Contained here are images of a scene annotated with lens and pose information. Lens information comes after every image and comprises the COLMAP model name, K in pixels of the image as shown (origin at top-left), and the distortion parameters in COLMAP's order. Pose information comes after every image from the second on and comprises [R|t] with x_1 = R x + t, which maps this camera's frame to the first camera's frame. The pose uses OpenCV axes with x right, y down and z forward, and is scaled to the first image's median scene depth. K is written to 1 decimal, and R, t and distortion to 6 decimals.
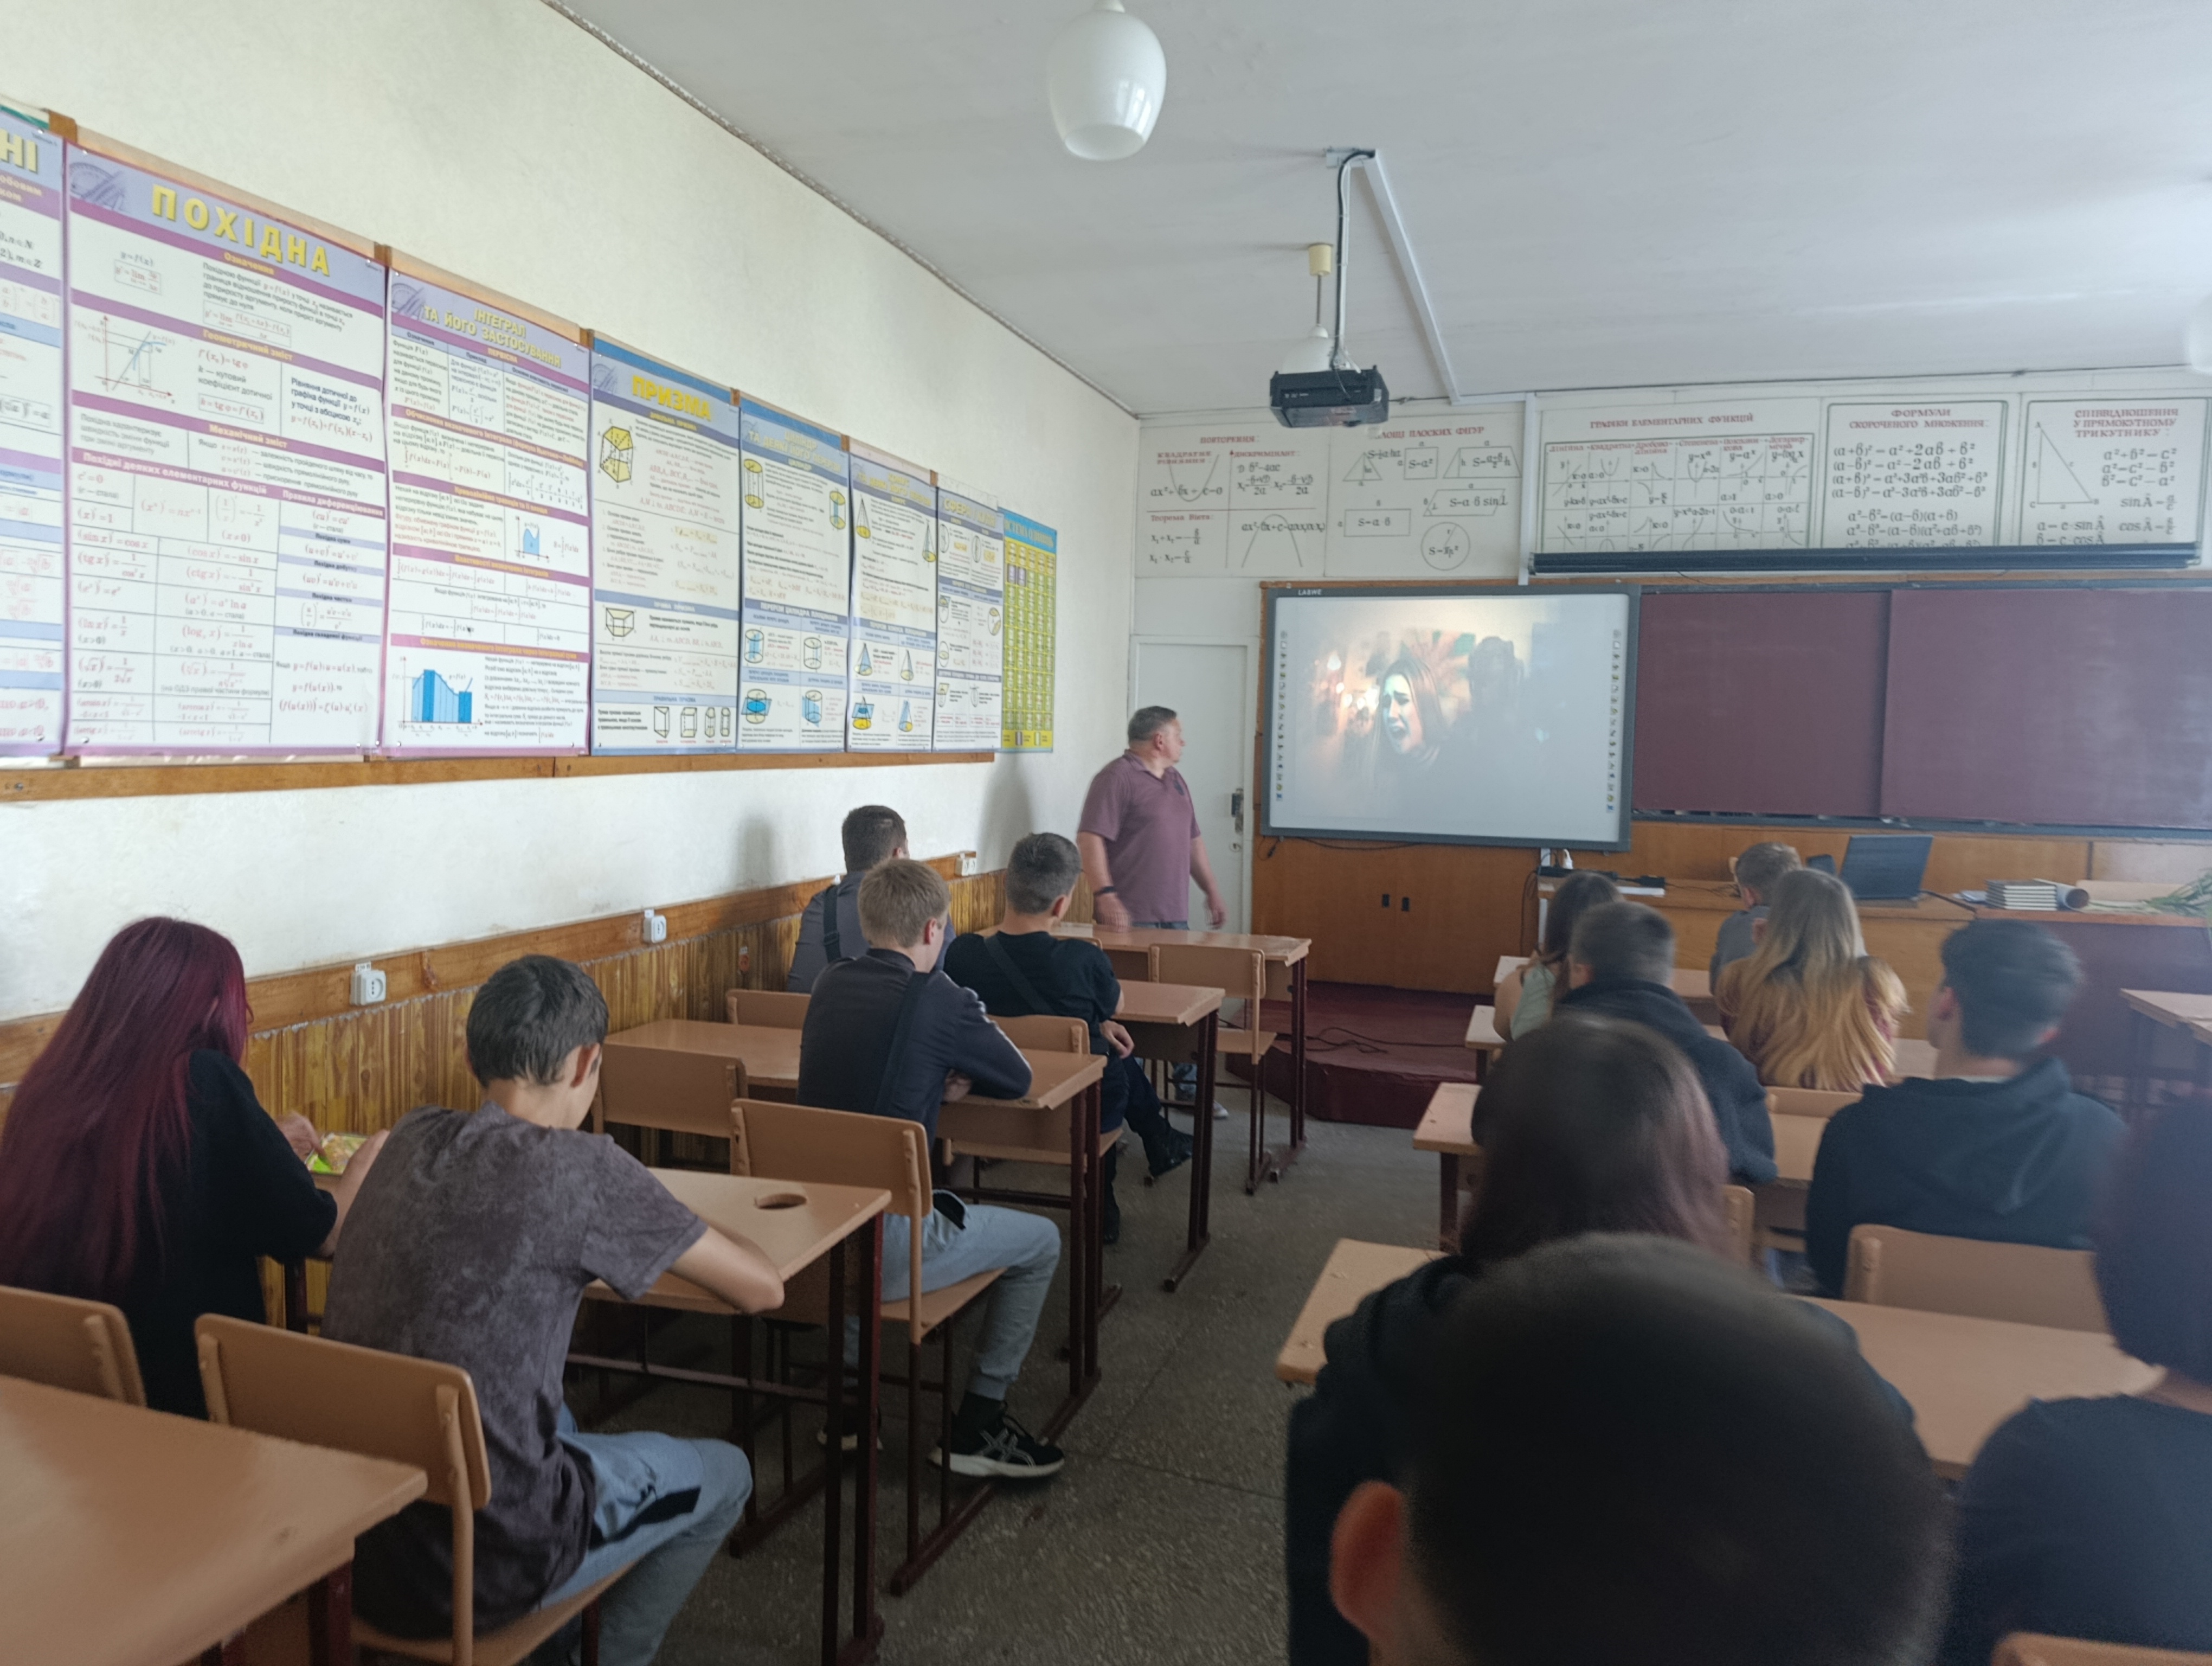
lens RADIAL K [[1555.1, 0, 1107.8], [0, 1555.1, 824.1], [0, 0, 1]] dist [0.028593, -0.043020]
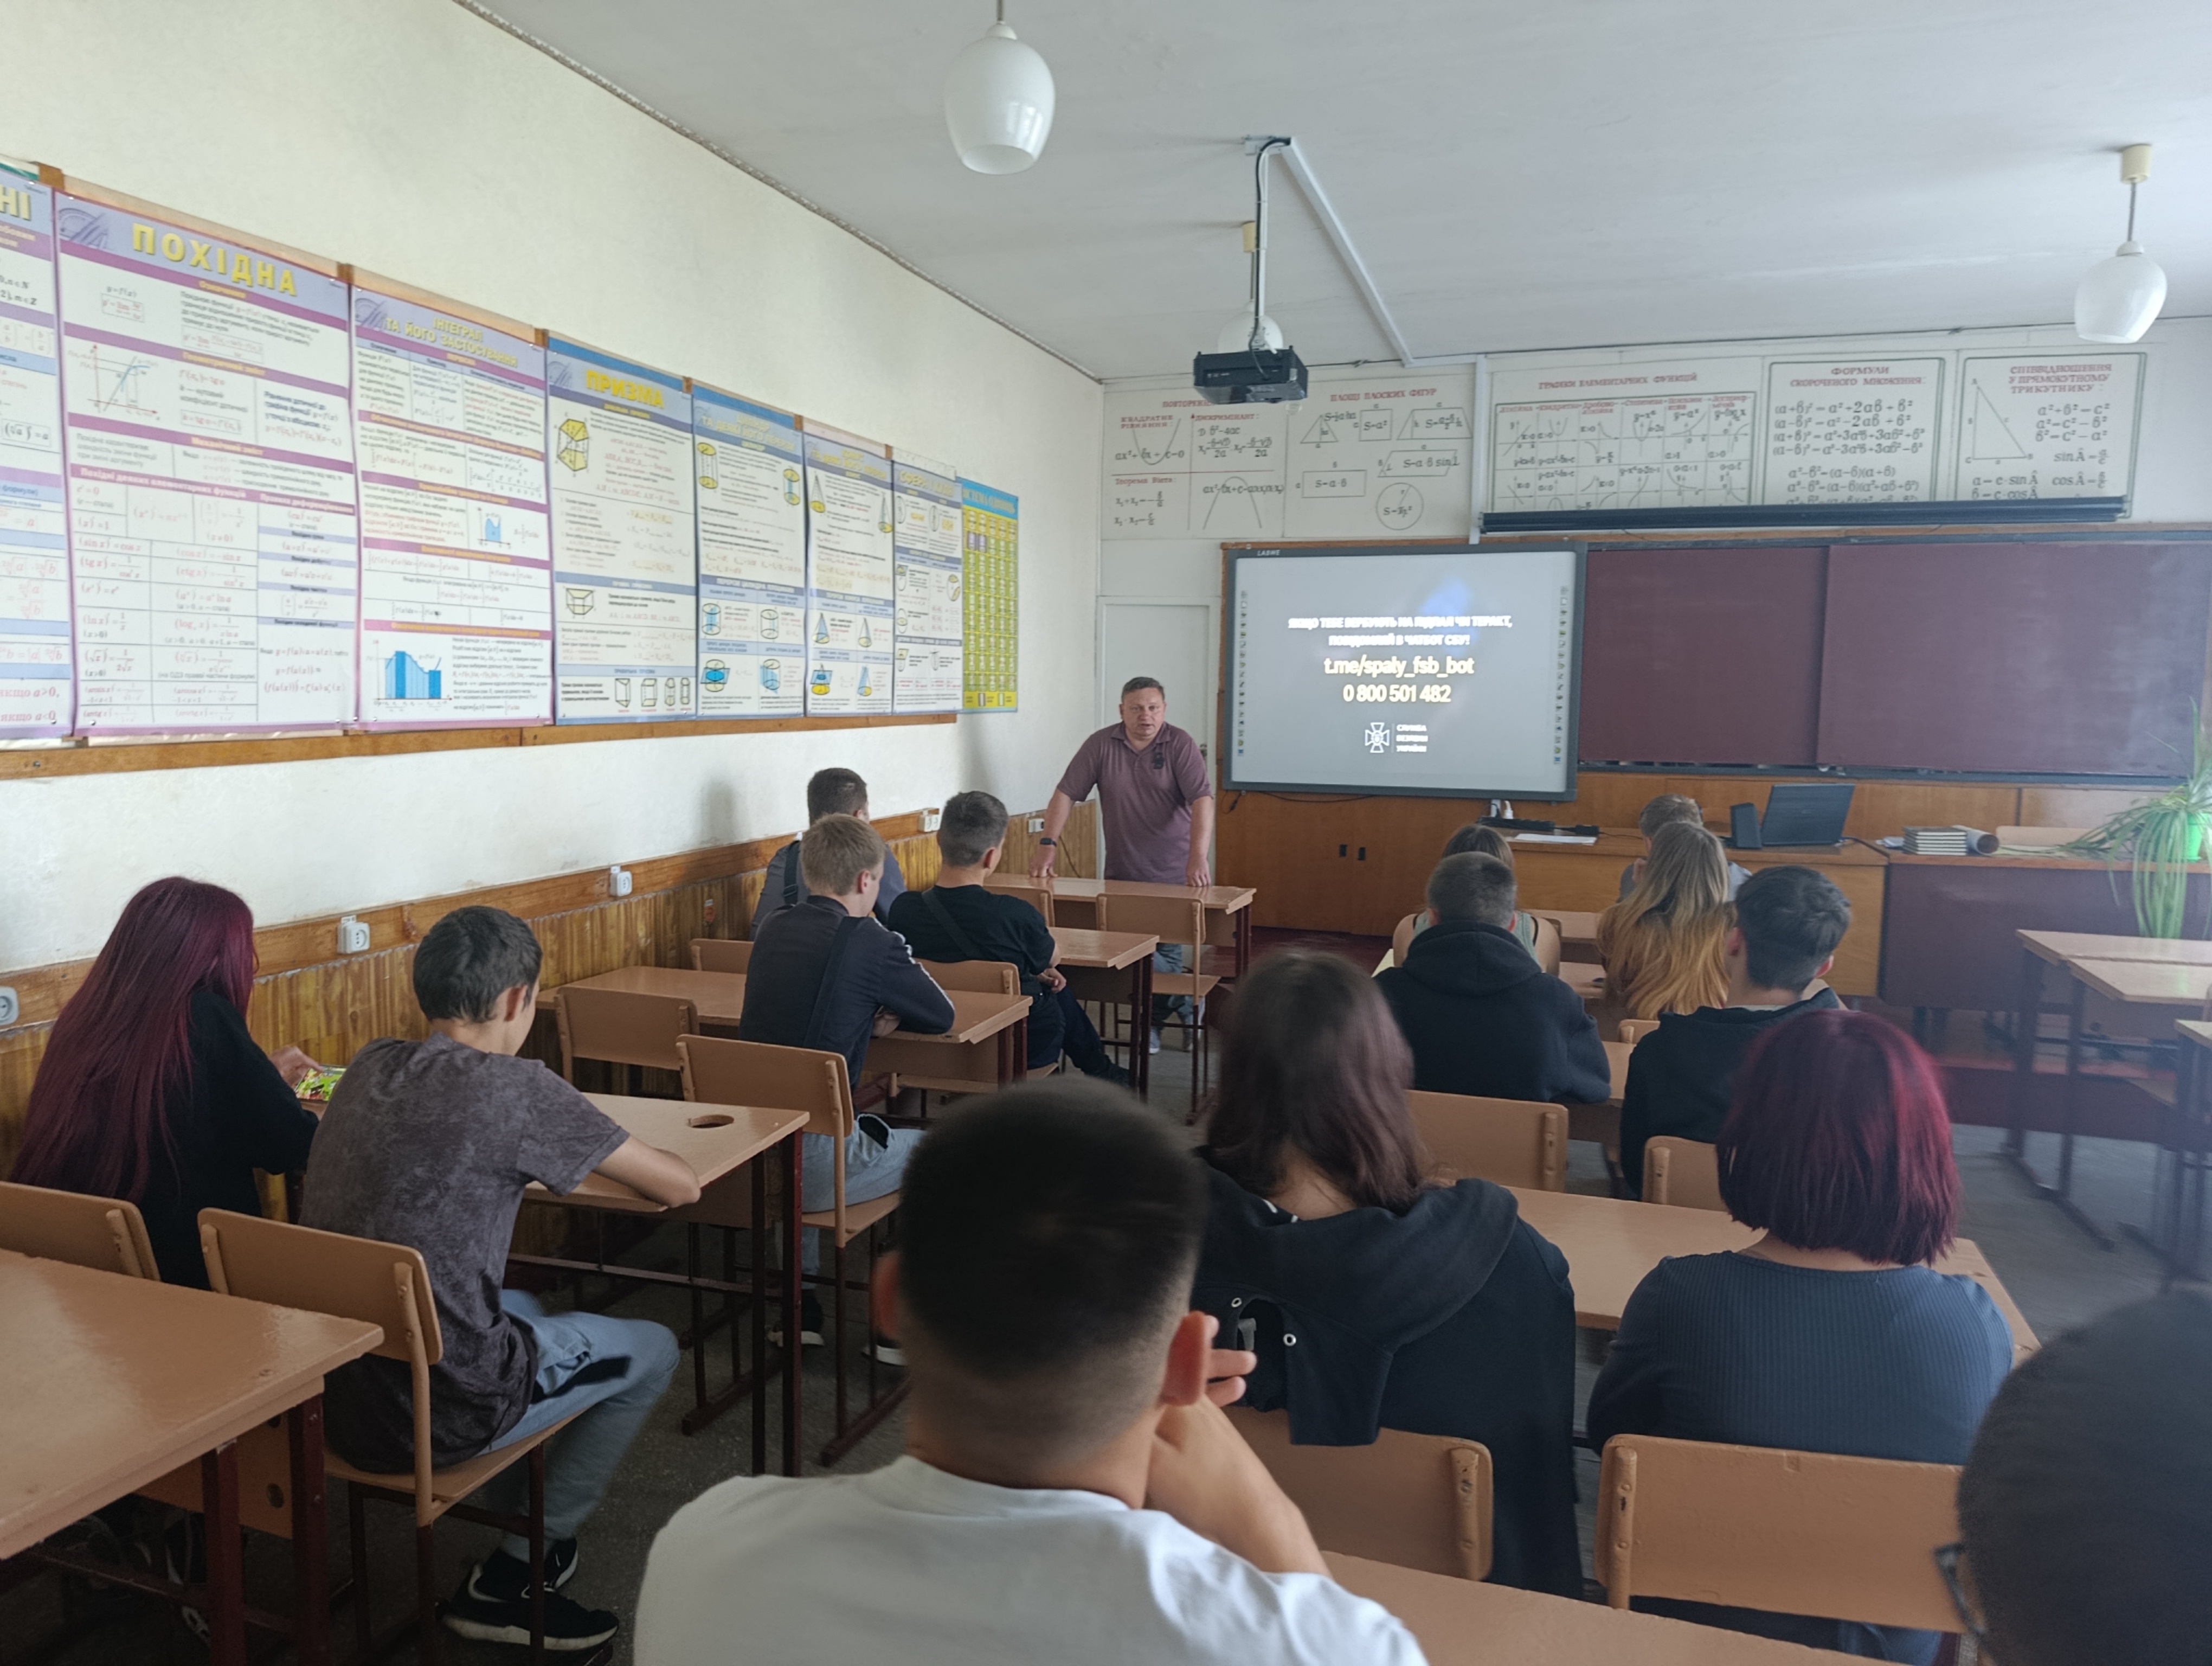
lens RADIAL K [[1555.1, 0, 1096.3], [0, 1555.1, 847.0], [0, 0, 1]] dist [0.028593, -0.043020]
pose [[0.999823, -0.007909, -0.017077, 0.059927], [0.008703, 0.998860, 0.046936, -0.006432], [0.016687, -0.047077, 0.998752, -0.080949]]
